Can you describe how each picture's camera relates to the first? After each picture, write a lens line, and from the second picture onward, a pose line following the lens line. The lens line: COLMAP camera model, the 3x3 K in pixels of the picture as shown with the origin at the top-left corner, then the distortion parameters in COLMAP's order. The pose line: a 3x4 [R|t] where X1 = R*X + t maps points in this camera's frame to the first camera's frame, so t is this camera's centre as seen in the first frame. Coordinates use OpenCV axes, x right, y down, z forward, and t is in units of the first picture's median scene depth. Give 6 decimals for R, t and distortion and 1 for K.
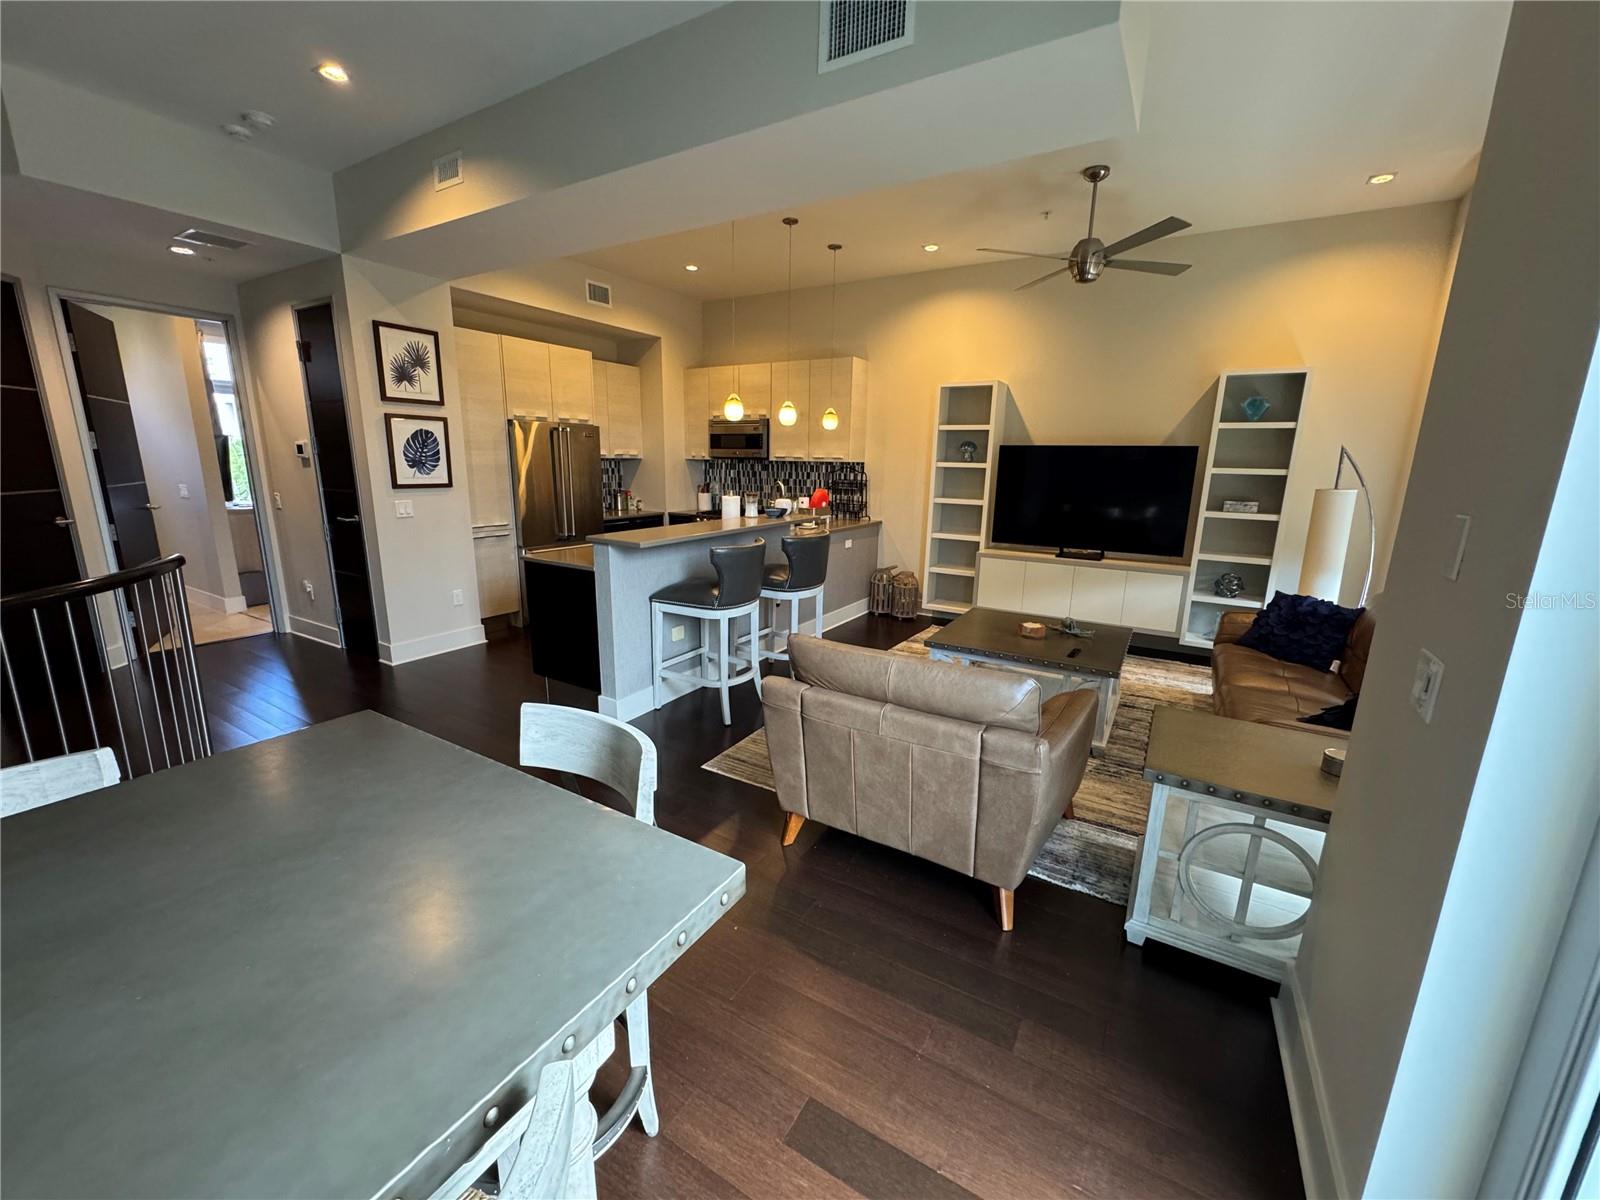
lens RADIAL K [[641.4, 0, 797.0], [0, 641.4, 602.4], [0, 0, 1]] dist [-0.003727, 0.000691]
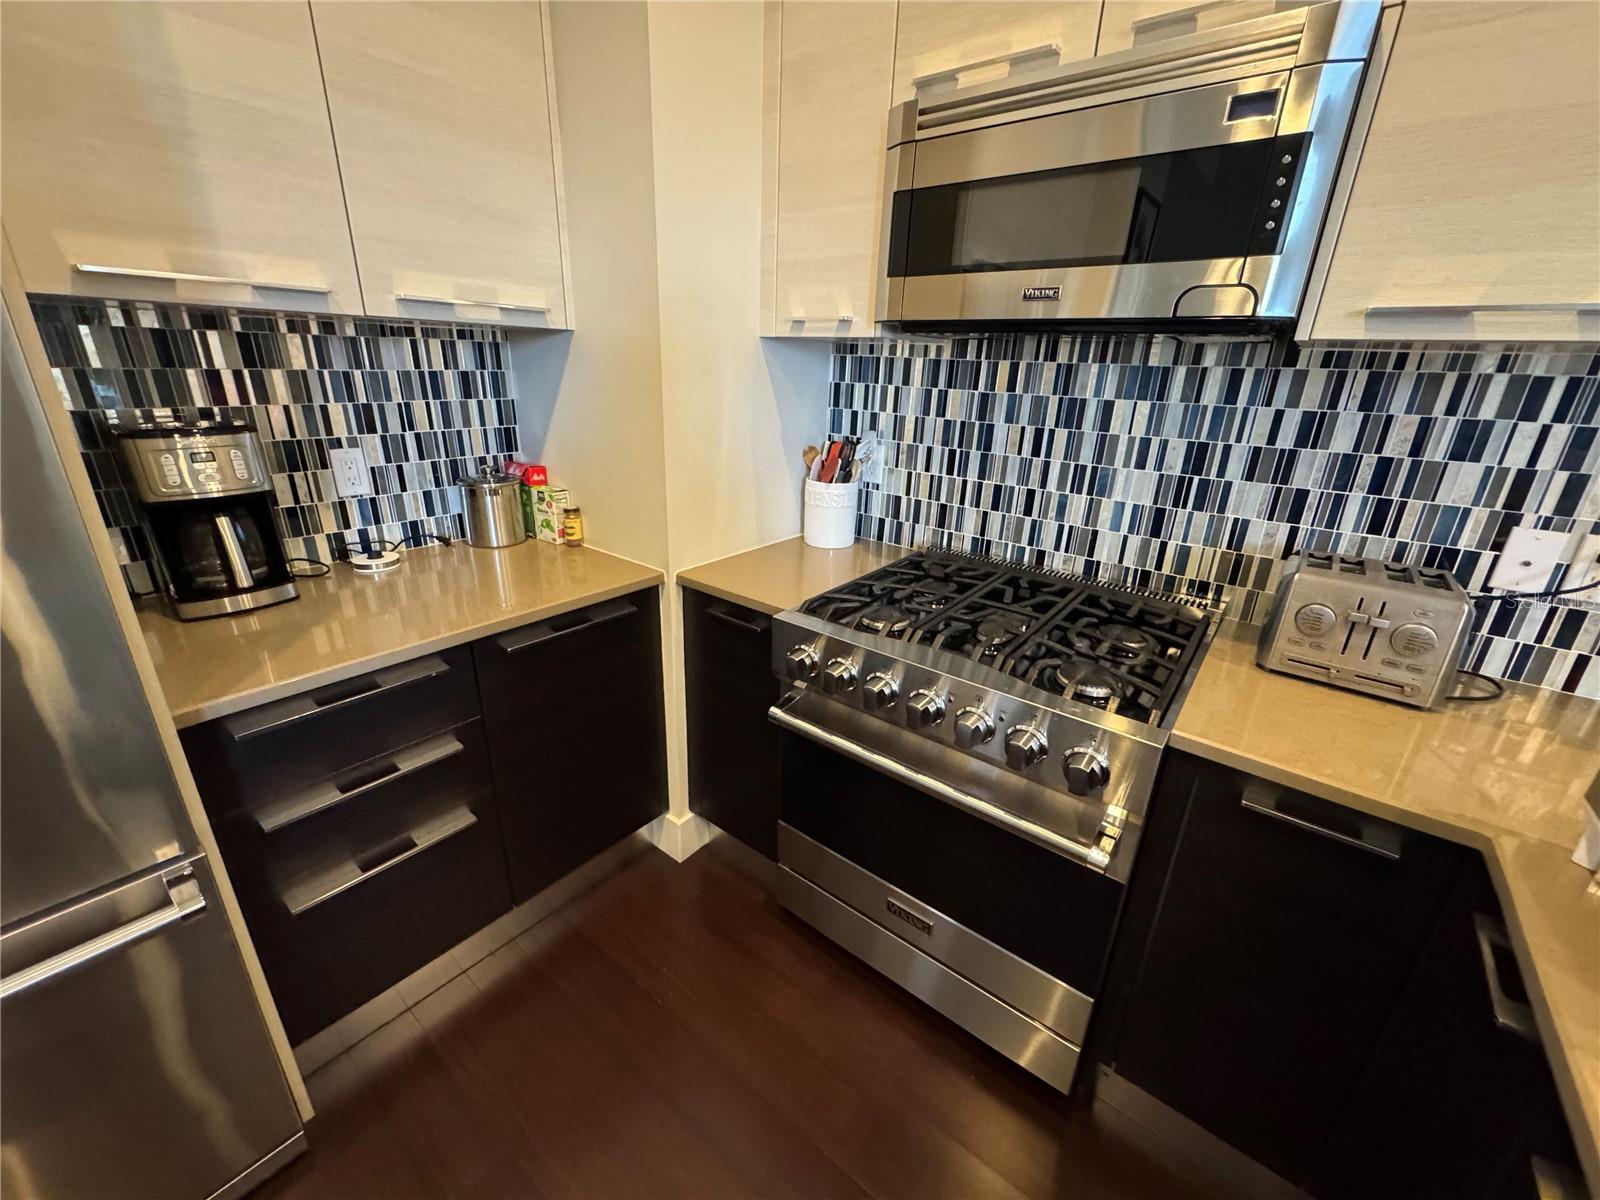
lens RADIAL K [[641.4, 0, 798.2], [0, 641.4, 605.1], [0, 0, 1]] dist [-0.003727, 0.000691]
pose [[0.991600, 0.060911, -0.114102, -0.158751], [-0.044689, 0.989186, 0.139693, -0.198513], [0.121377, -0.133421, 0.983599, 0.940448]]
